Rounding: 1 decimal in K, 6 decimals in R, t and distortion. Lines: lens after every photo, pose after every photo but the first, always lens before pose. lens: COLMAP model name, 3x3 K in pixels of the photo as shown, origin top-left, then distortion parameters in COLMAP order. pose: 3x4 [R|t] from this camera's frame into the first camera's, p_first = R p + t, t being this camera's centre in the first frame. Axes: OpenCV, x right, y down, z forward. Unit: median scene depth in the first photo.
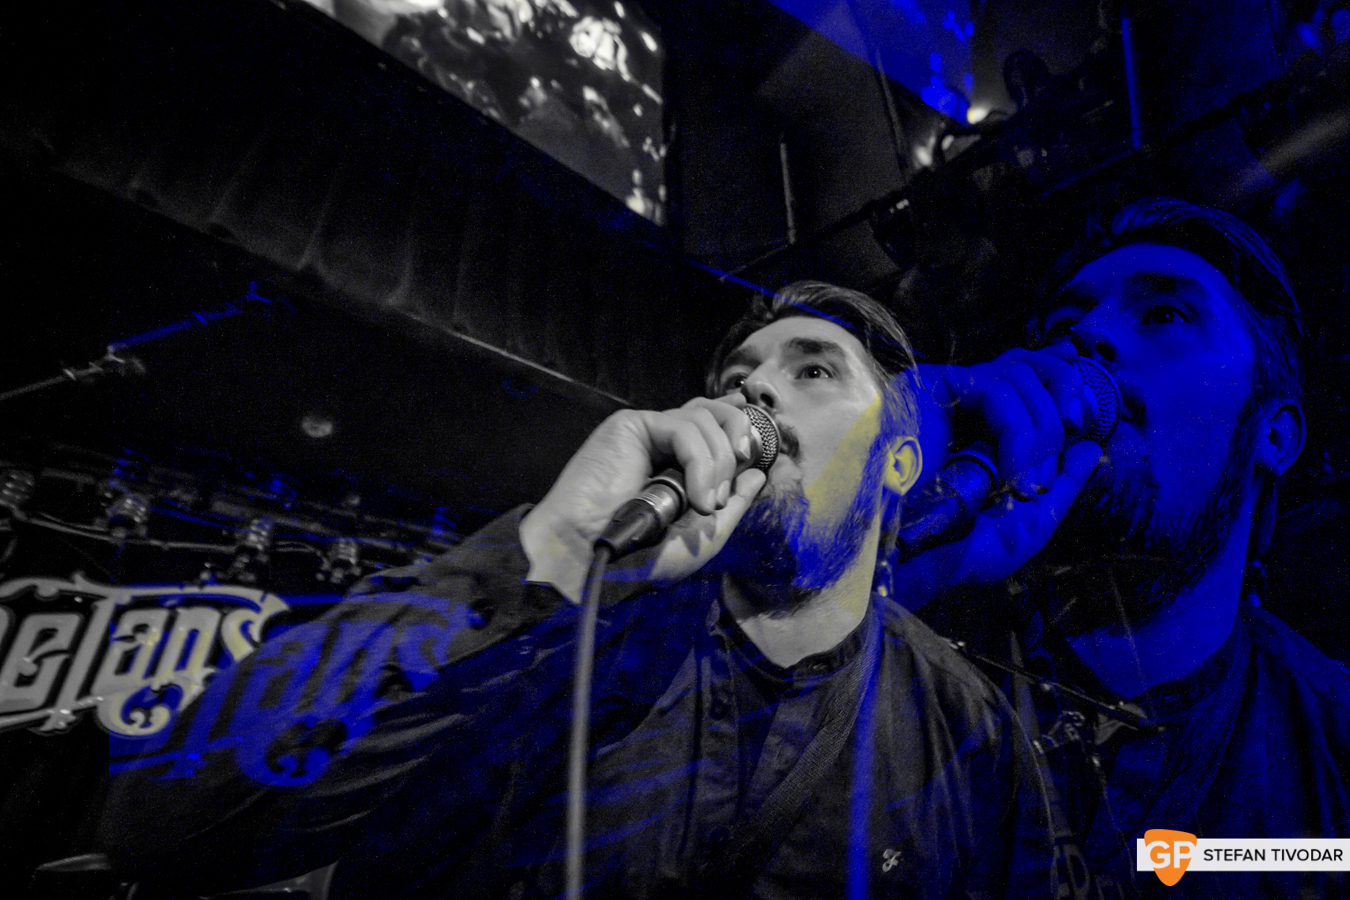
lens RADIAL K [[616.6, 0, 672.4], [0, 616.6, 447.5], [0, 0, 1]] dist [-0.005197, -0.010012]
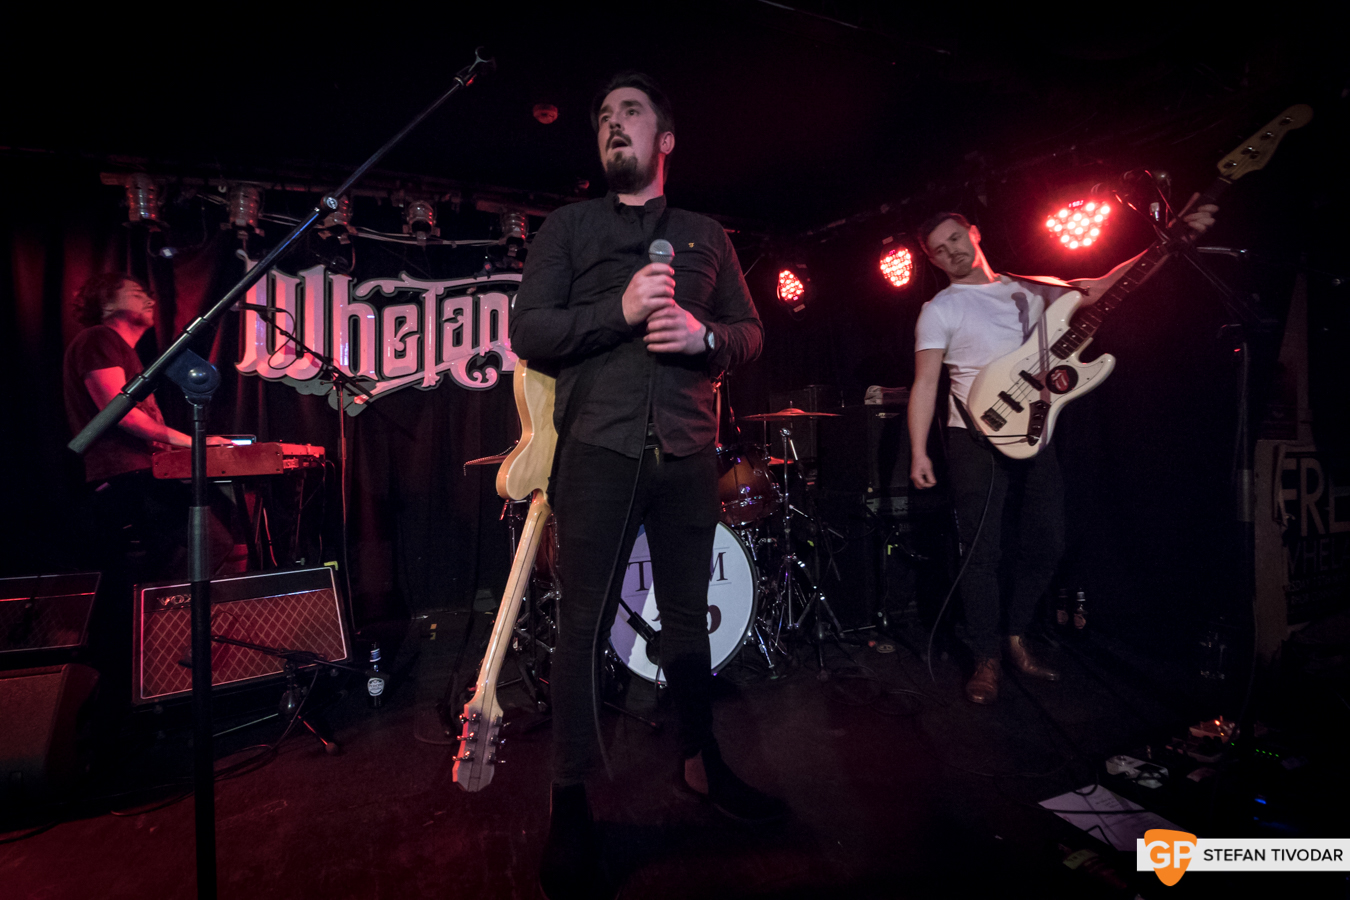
lens RADIAL K [[616.6, 0, 674.4], [0, 616.6, 440.5], [0, 0, 1]] dist [-0.005197, -0.010012]
pose [[0.954885, -0.003783, -0.296951, -0.055704], [0.146914, 0.875010, 0.461274, 0.003545], [0.258090, -0.484090, 0.836090, -0.095632]]
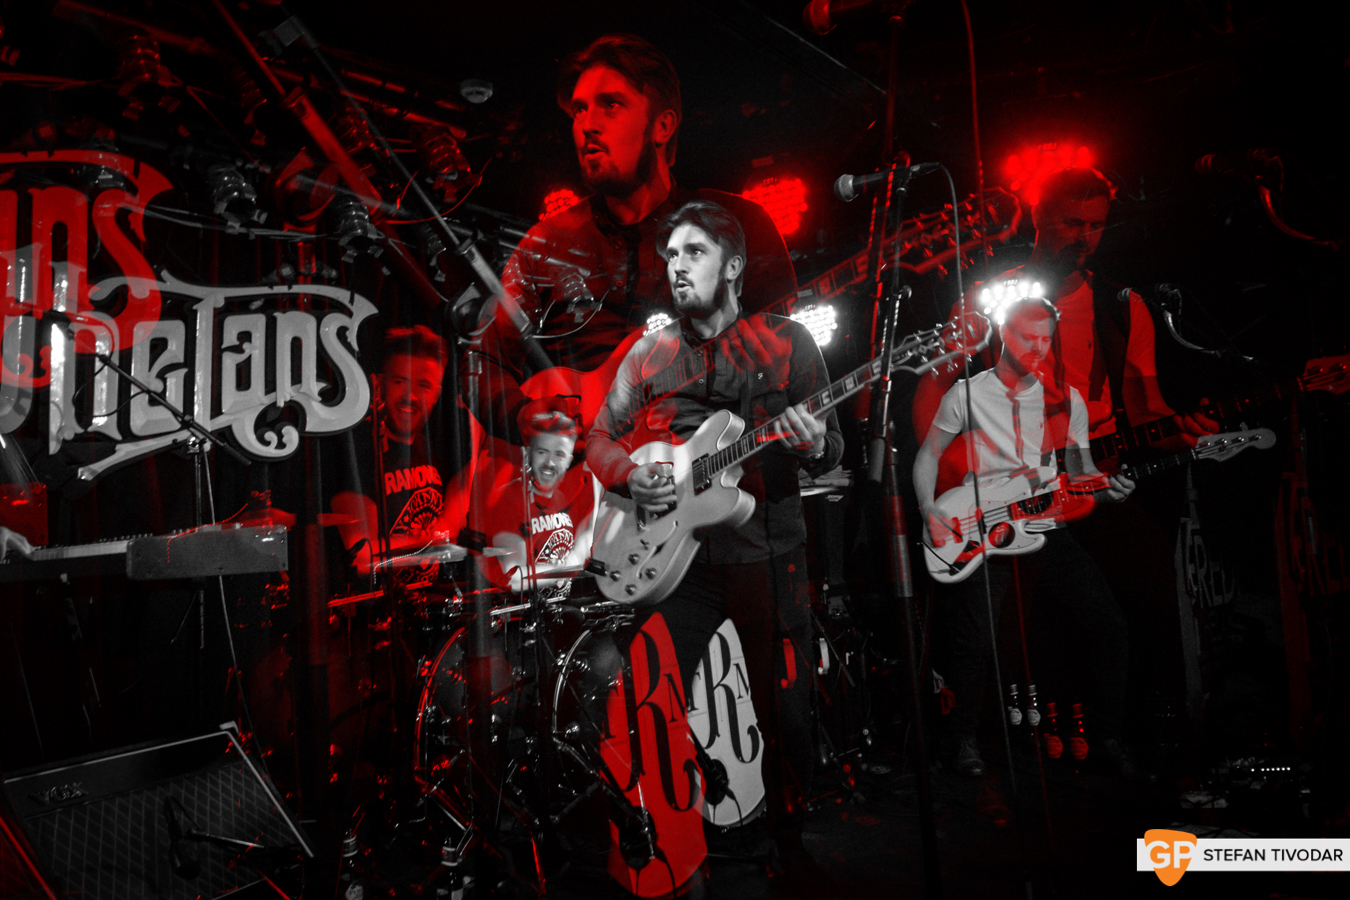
lens RADIAL K [[1034.6, 0, 674.5], [0, 1034.6, 438.2], [0, 0, 1]] dist [0.011520, 0.003623]
pose [[0.980055, -0.010306, 0.198459, -0.589466], [-0.065488, 0.926122, 0.371495, -0.128699], [-0.187626, -0.377082, 0.906976, -0.411898]]
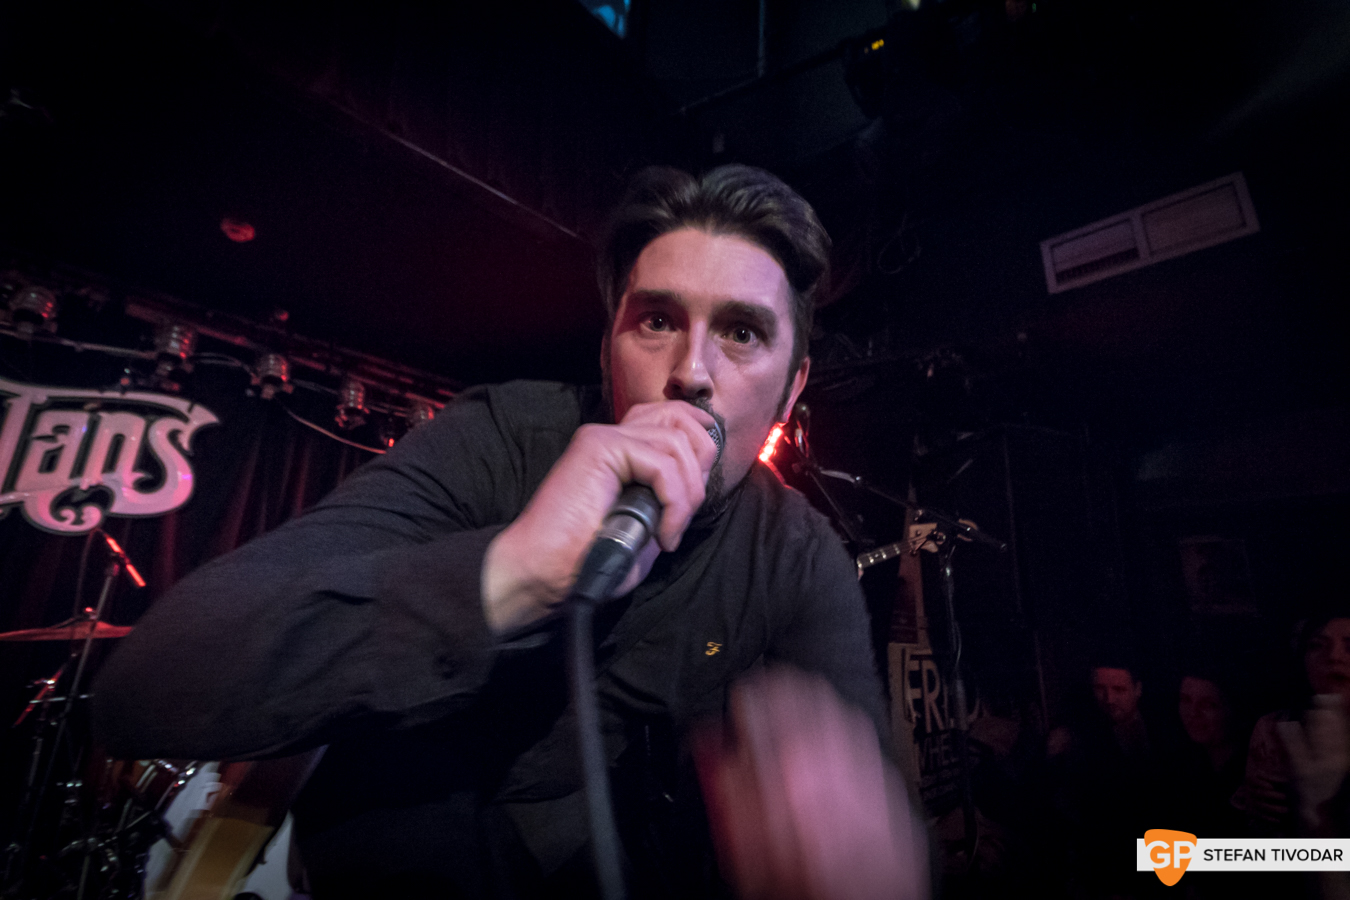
lens RADIAL K [[616.6, 0, 671.6], [0, 616.6, 448.2], [0, 0, 1]] dist [-0.005197, -0.010012]
pose [[0.993079, 0.067941, 0.095801, 0.009940], [-0.087778, 0.971297, 0.221080, 0.025017], [-0.078030, -0.227959, 0.970539, -0.030080]]
